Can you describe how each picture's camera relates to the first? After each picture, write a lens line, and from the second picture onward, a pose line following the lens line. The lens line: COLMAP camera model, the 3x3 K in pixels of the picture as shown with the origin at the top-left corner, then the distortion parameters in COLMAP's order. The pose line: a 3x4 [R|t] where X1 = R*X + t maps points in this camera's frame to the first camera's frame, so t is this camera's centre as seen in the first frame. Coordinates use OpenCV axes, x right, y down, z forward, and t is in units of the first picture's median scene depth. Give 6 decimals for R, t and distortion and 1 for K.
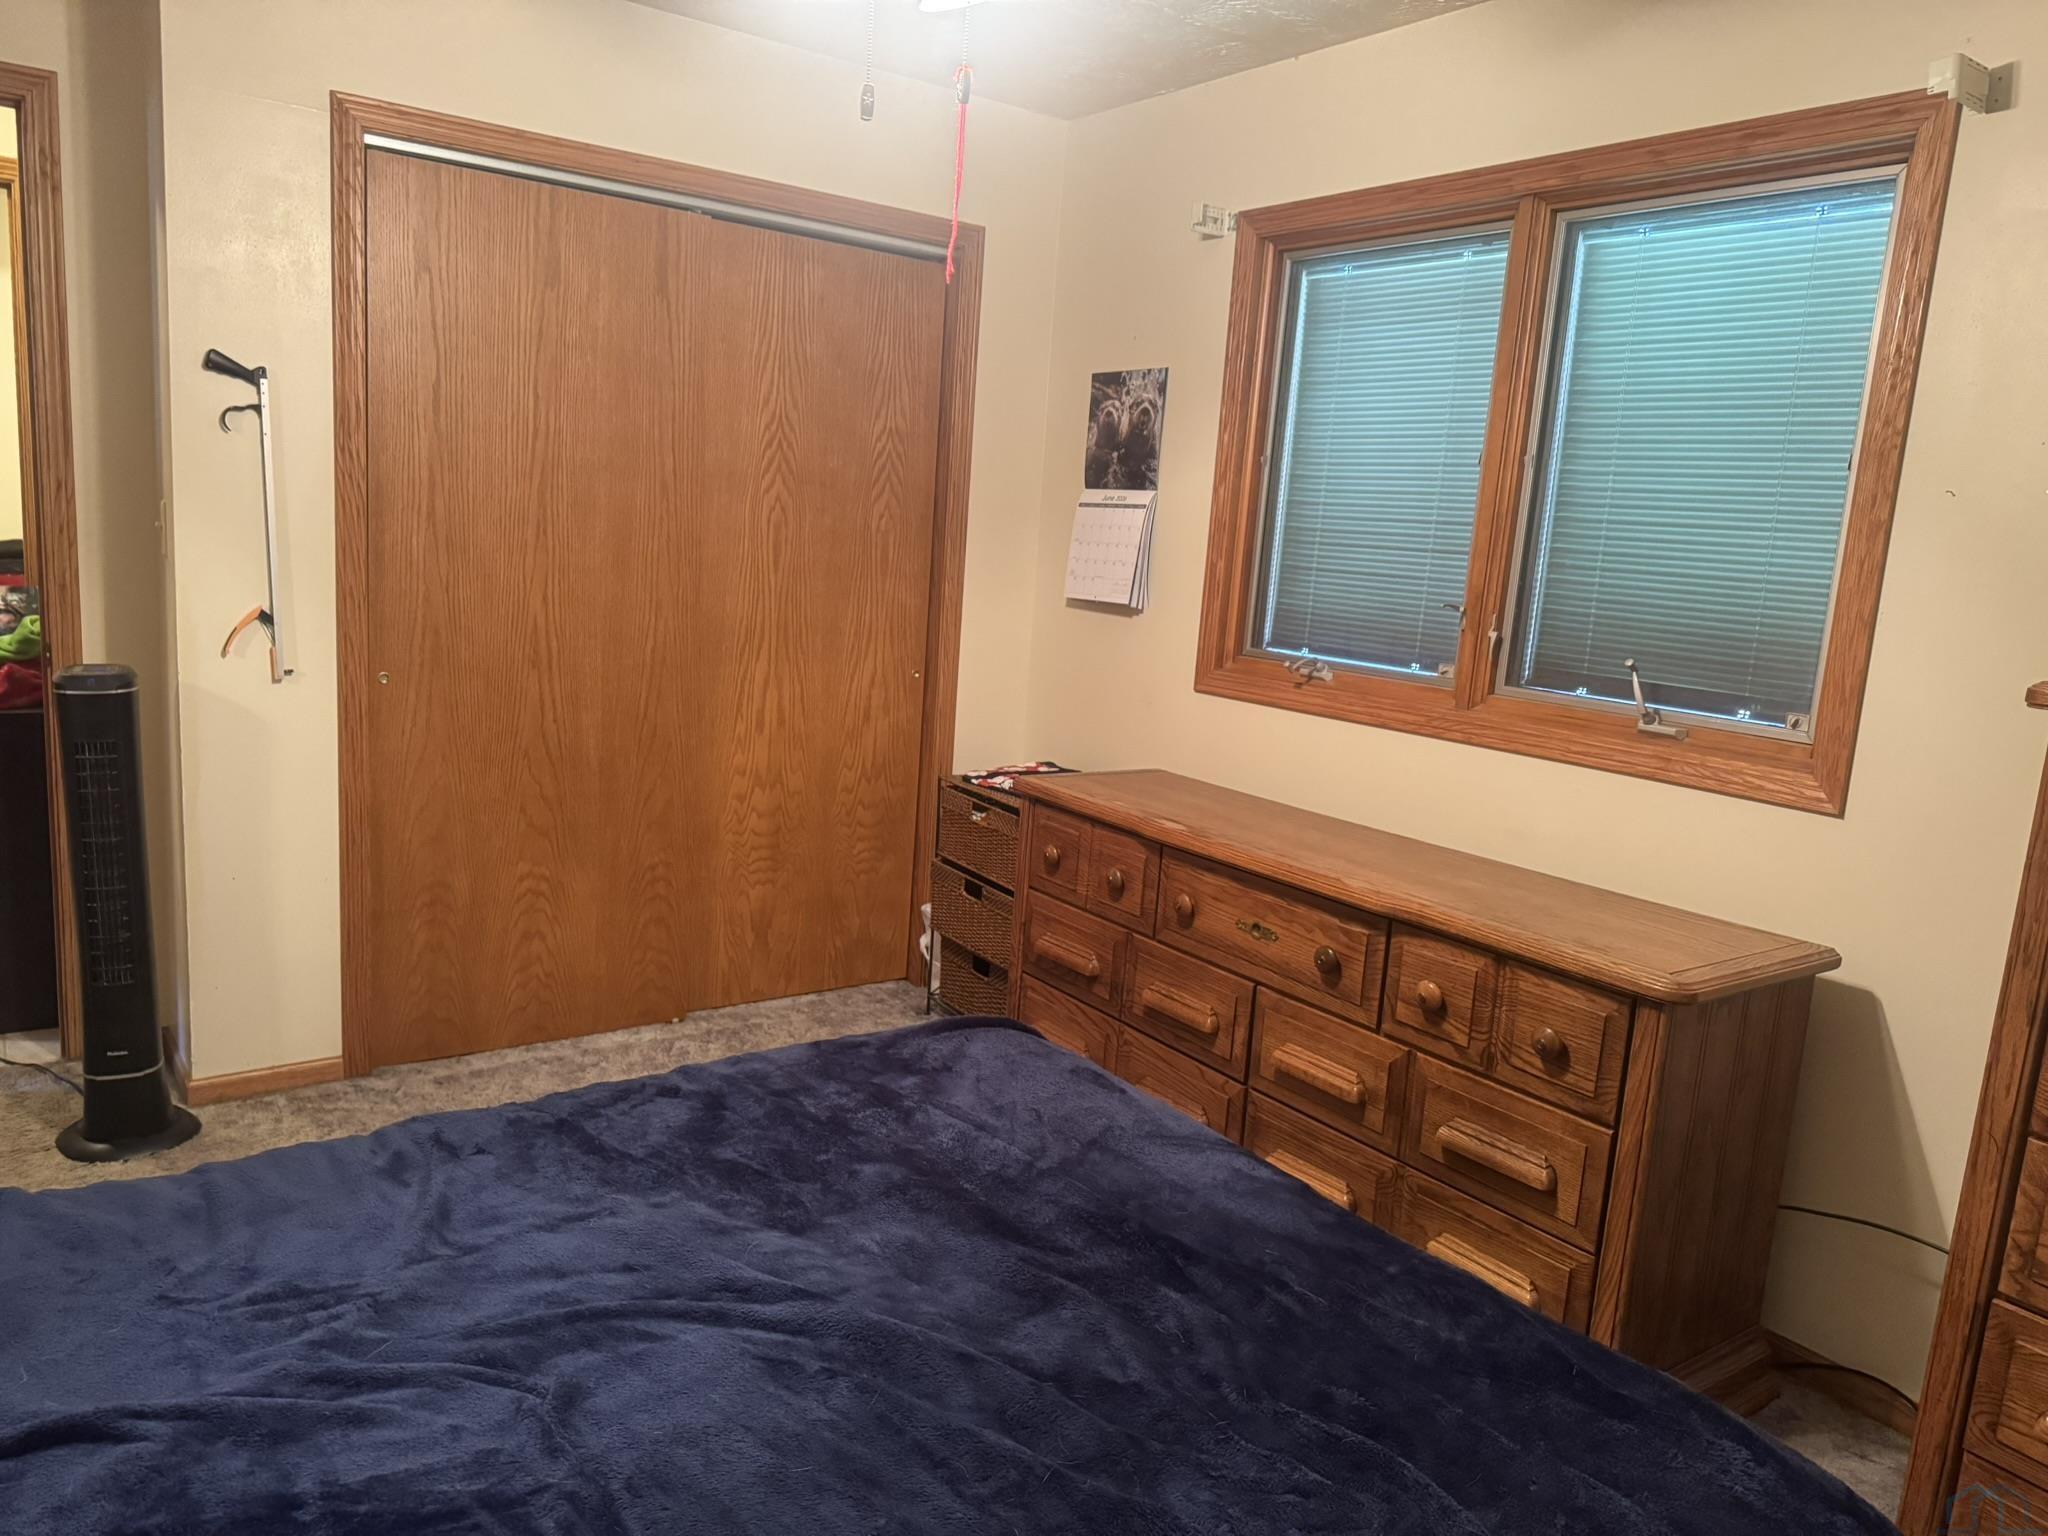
lens RADIAL K [[1447.4, 0, 1022.0], [0, 1447.4, 763.8], [0, 0, 1]] dist [-0.001593, -0.004694]
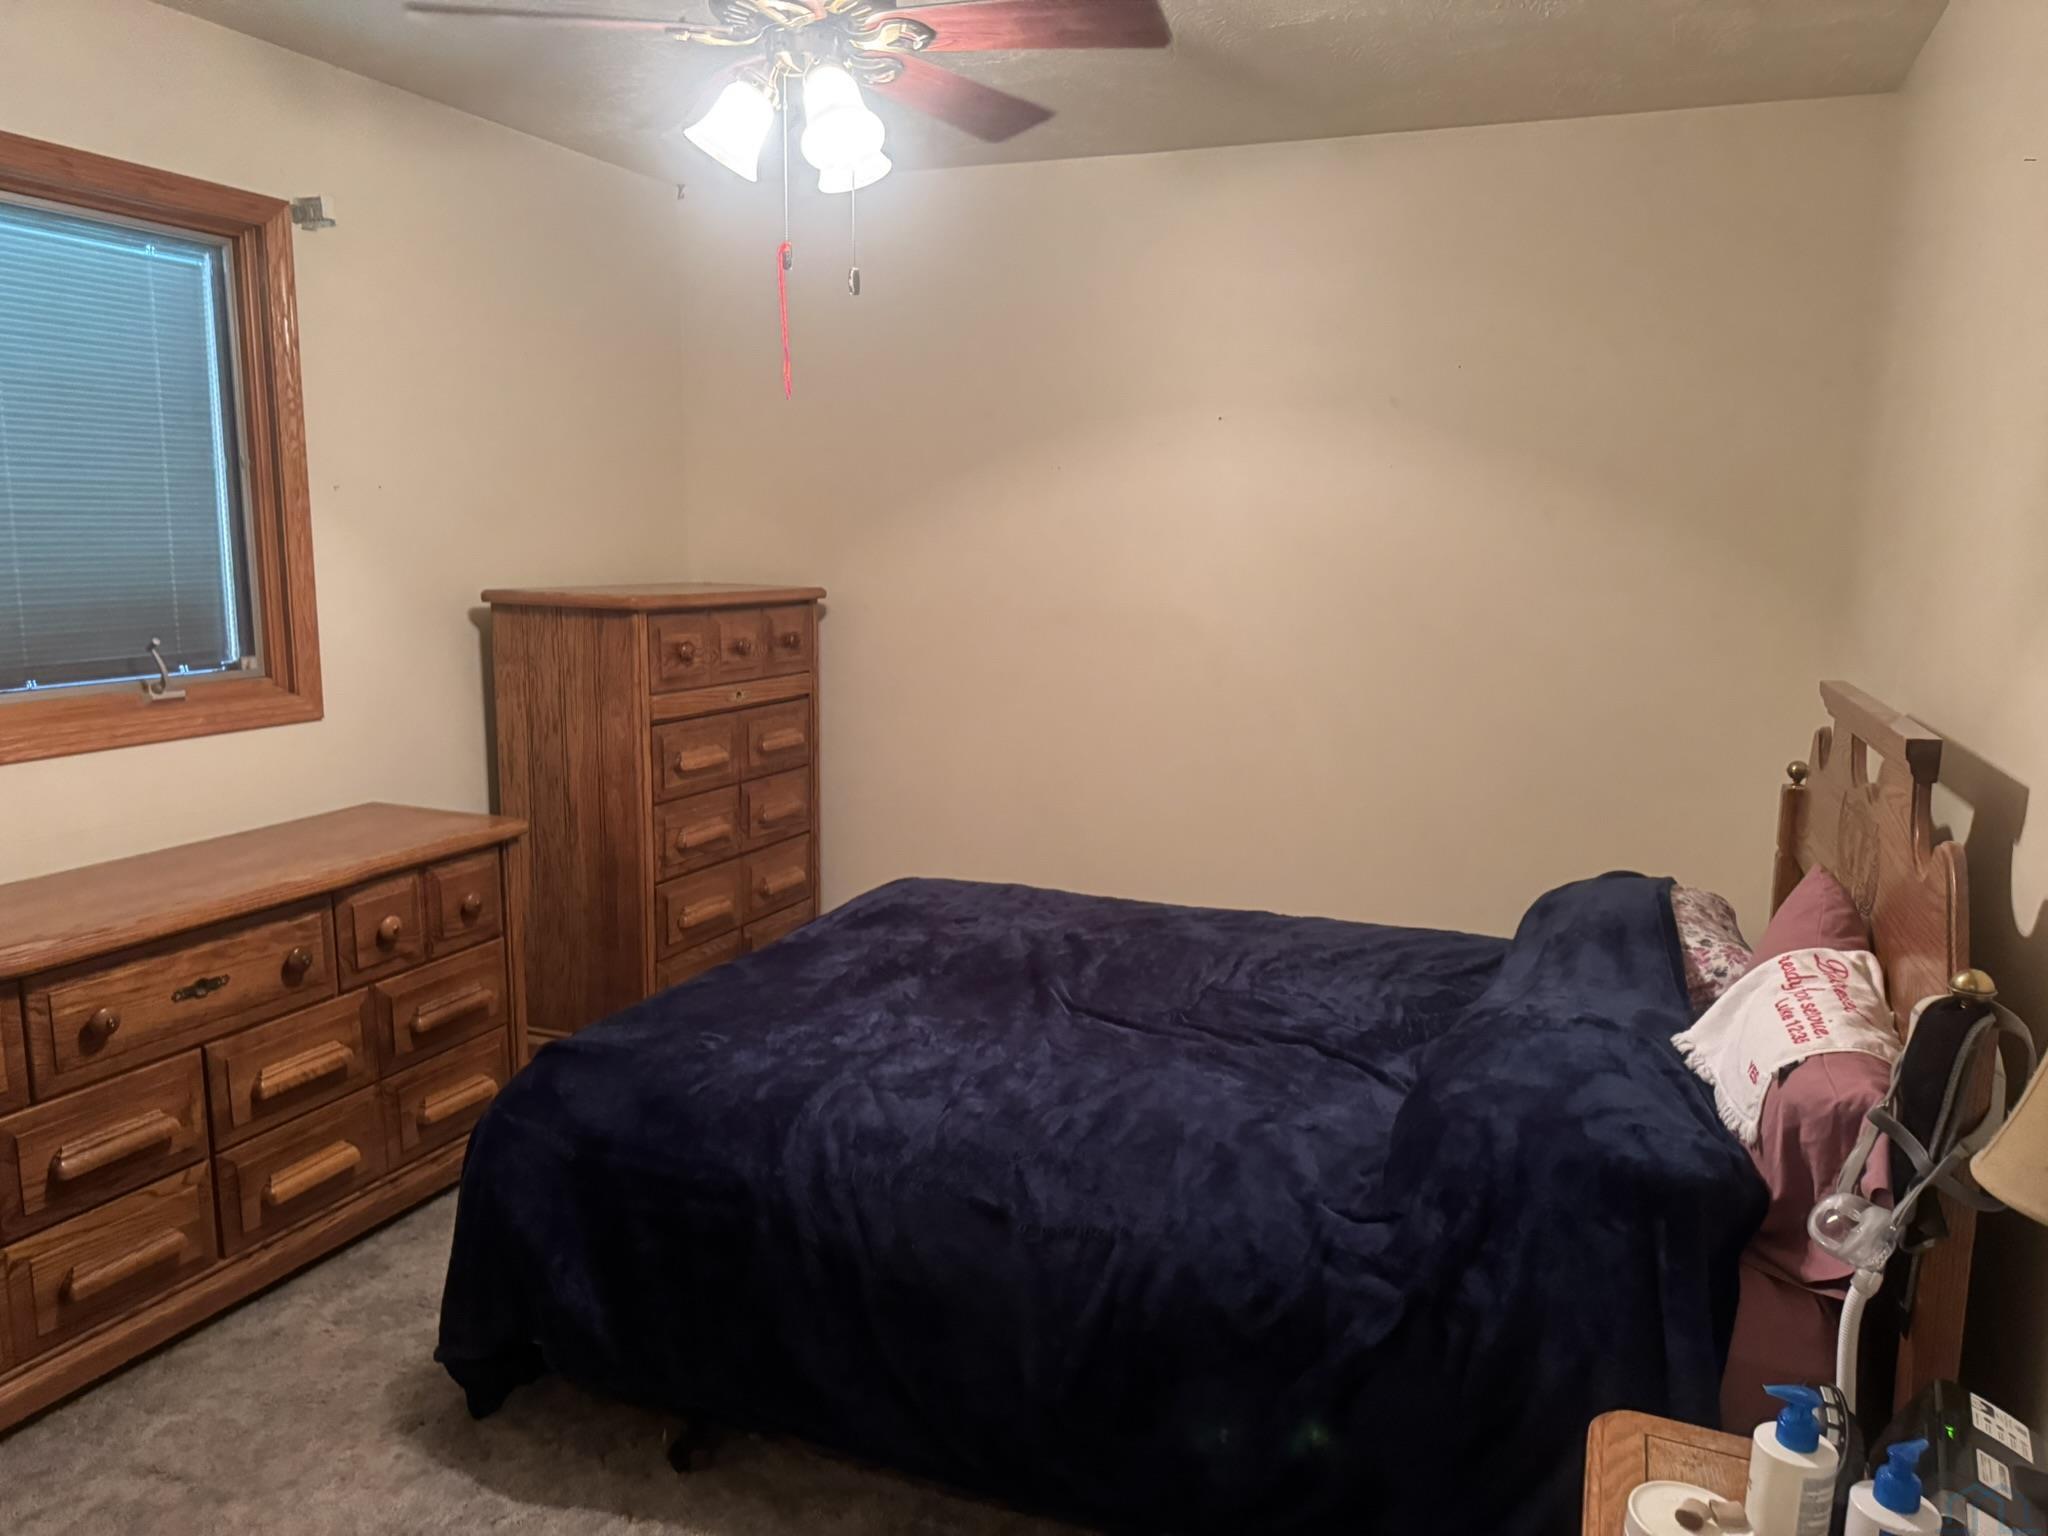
lens RADIAL K [[1447.4, 0, 1021.6], [0, 1447.4, 767.6], [0, 0, 1]] dist [-0.001593, -0.004694]
pose [[-0.525568, -0.213246, 0.823593, -0.878631], [0.098158, 0.946412, 0.307685, -0.260405], [-0.845070, 0.242551, -0.476472, 1.017885]]
